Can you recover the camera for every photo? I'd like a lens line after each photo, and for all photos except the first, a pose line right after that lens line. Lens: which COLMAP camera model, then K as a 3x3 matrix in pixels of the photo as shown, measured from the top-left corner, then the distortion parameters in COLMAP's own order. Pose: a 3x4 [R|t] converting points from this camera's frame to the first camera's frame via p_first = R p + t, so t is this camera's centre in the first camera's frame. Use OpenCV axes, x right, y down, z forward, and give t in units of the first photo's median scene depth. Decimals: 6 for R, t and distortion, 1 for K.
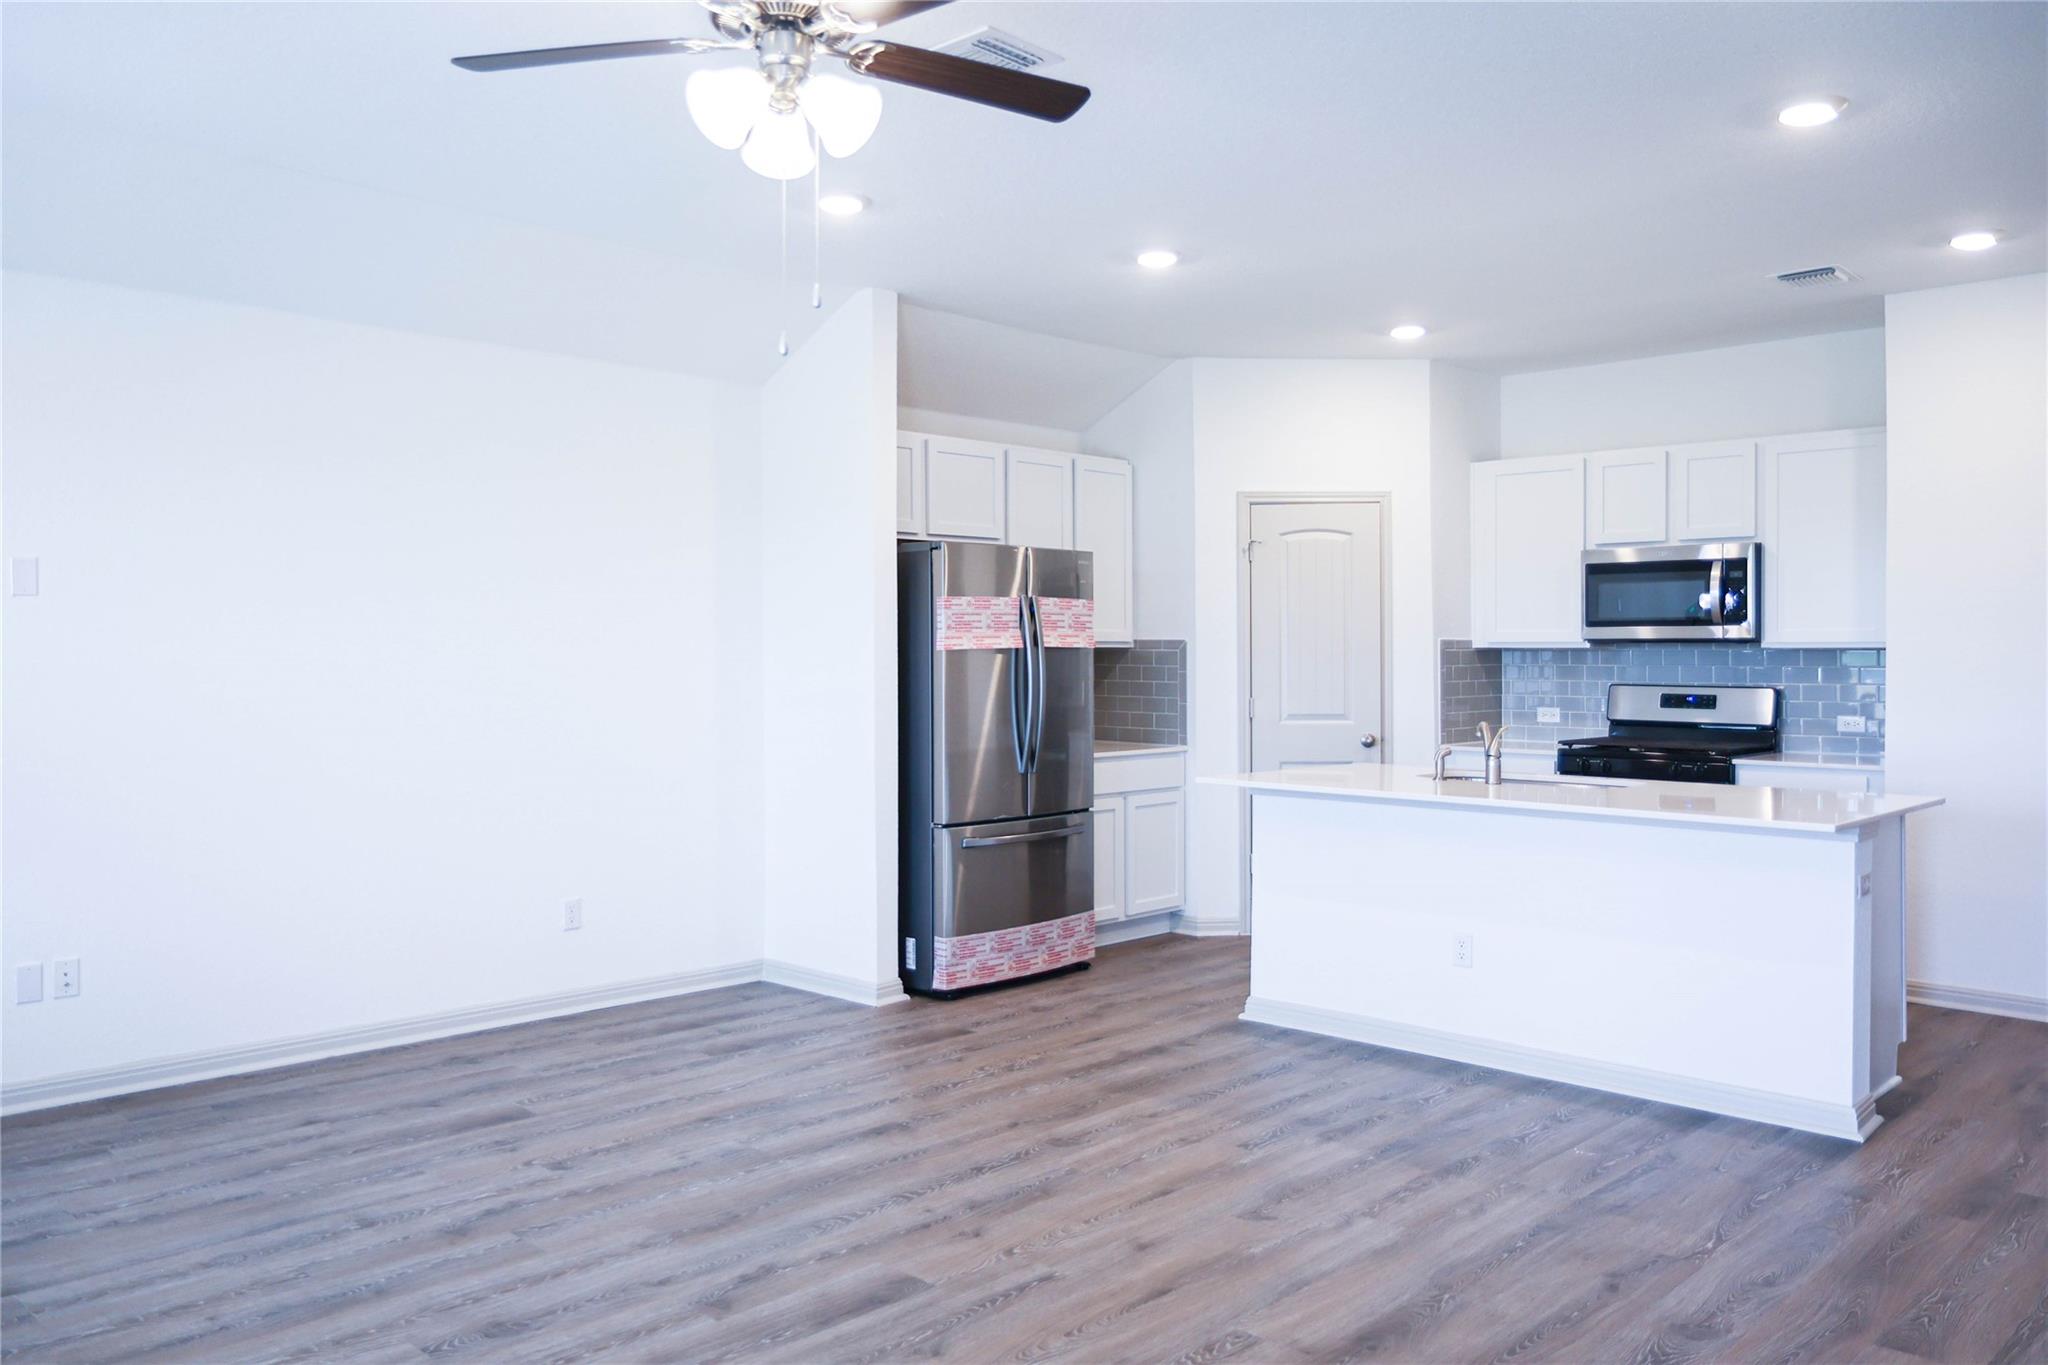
lens RADIAL K [[1501.2, 0, 950.6], [0, 1501.2, 658.5], [0, 0, 1]] dist [-0.011324, -0.002278]
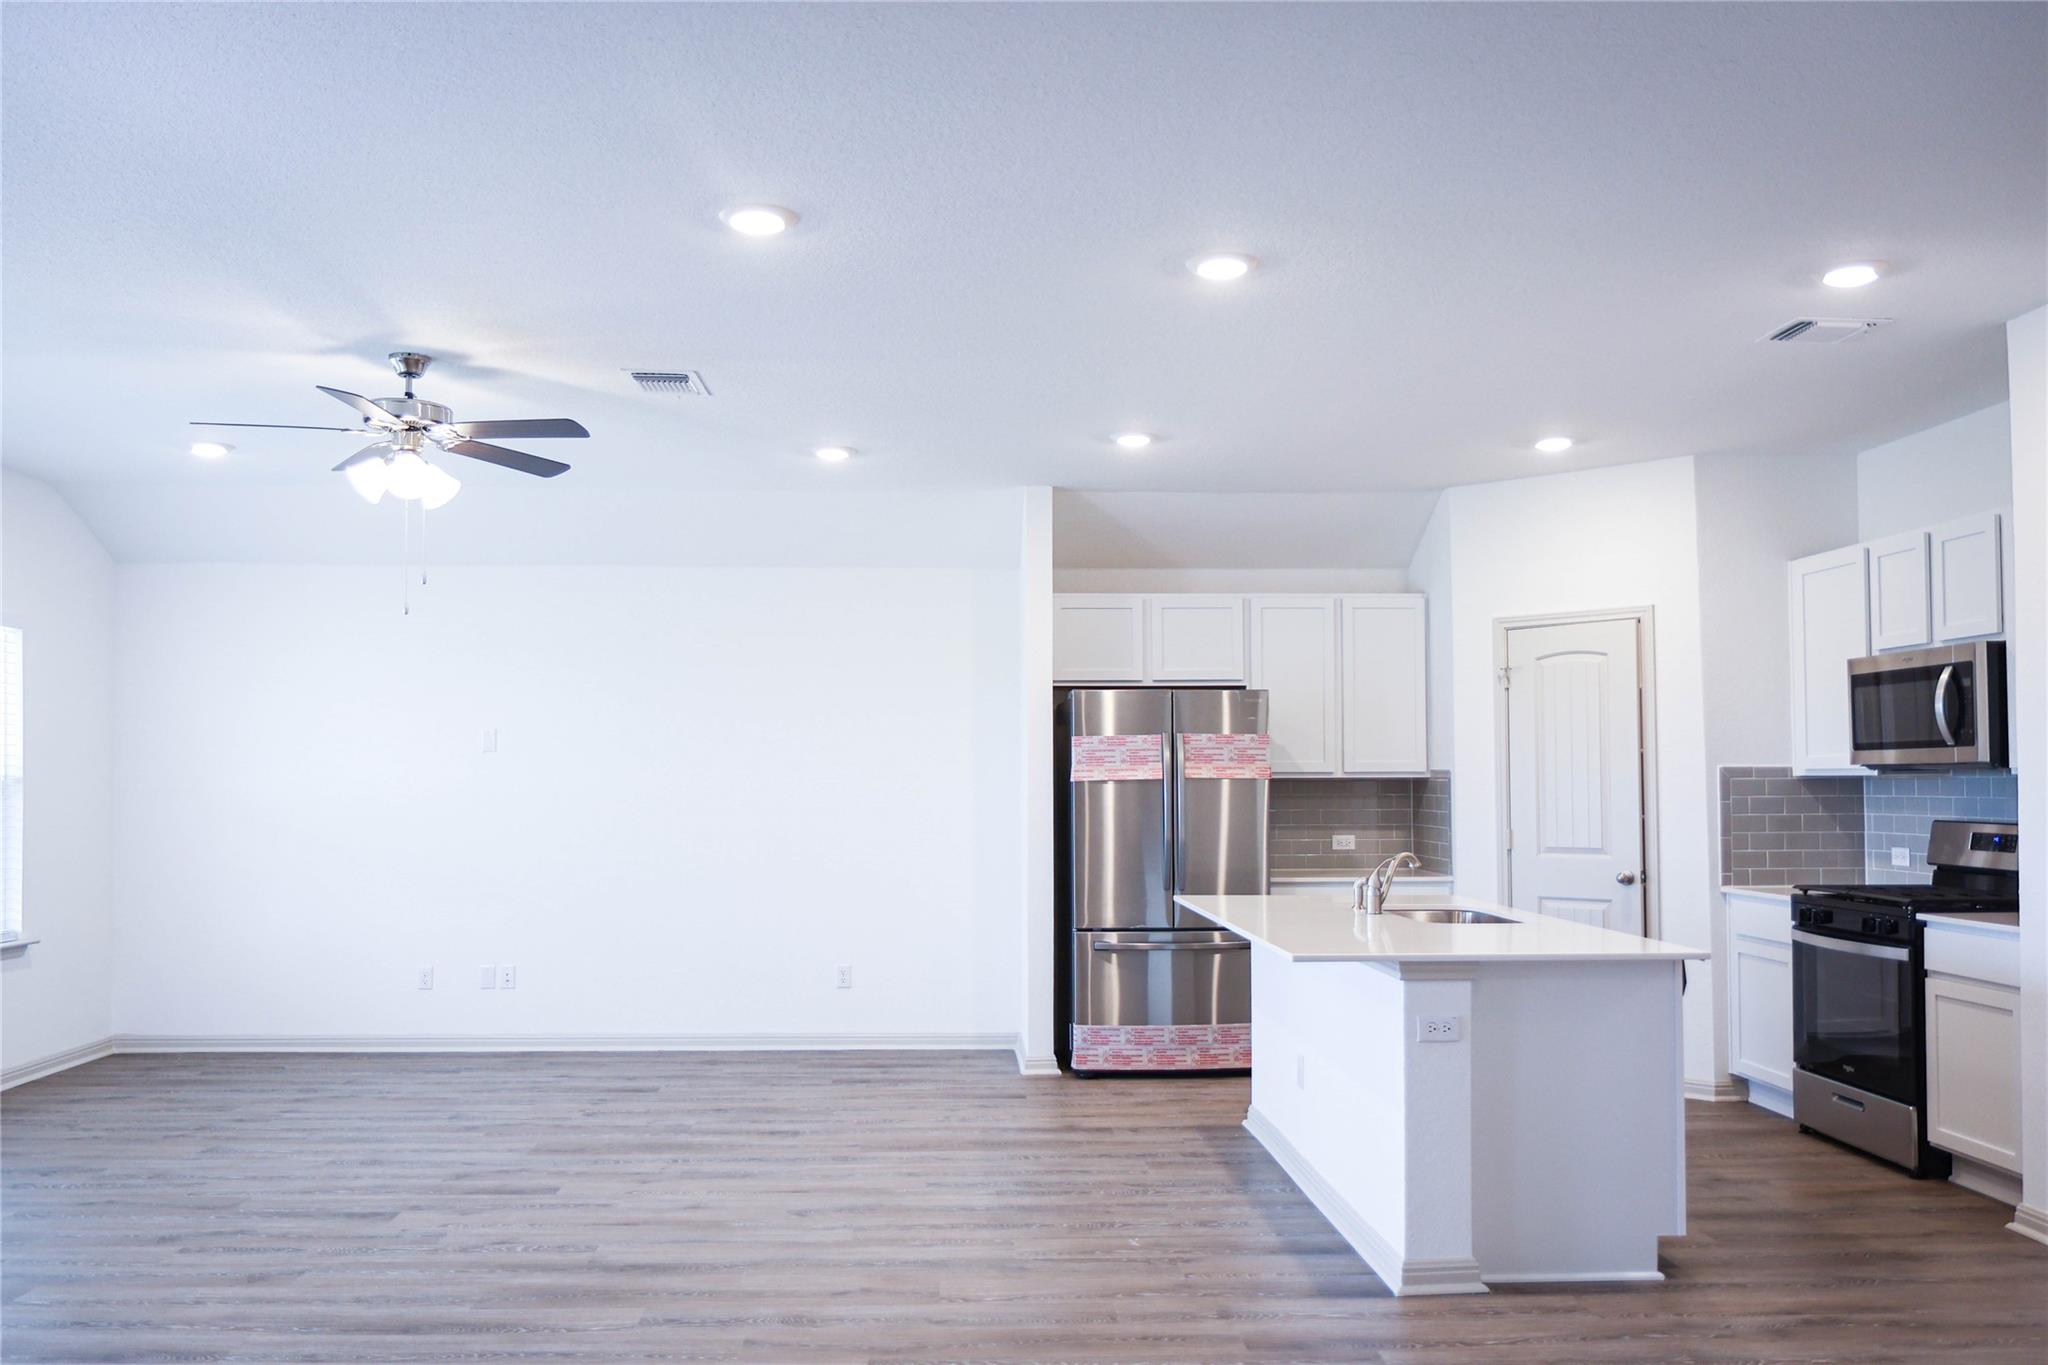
lens RADIAL K [[1532.3, 0, 1077.7], [0, 1532.3, 733.0], [0, 0, 1]] dist [-0.010678, -0.004559]
pose [[0.750057, -0.023977, -0.660939, 0.769448], [-0.000167, 0.999336, -0.036442, 0.000413], [0.661373, 0.027444, 0.749555, 0.086142]]
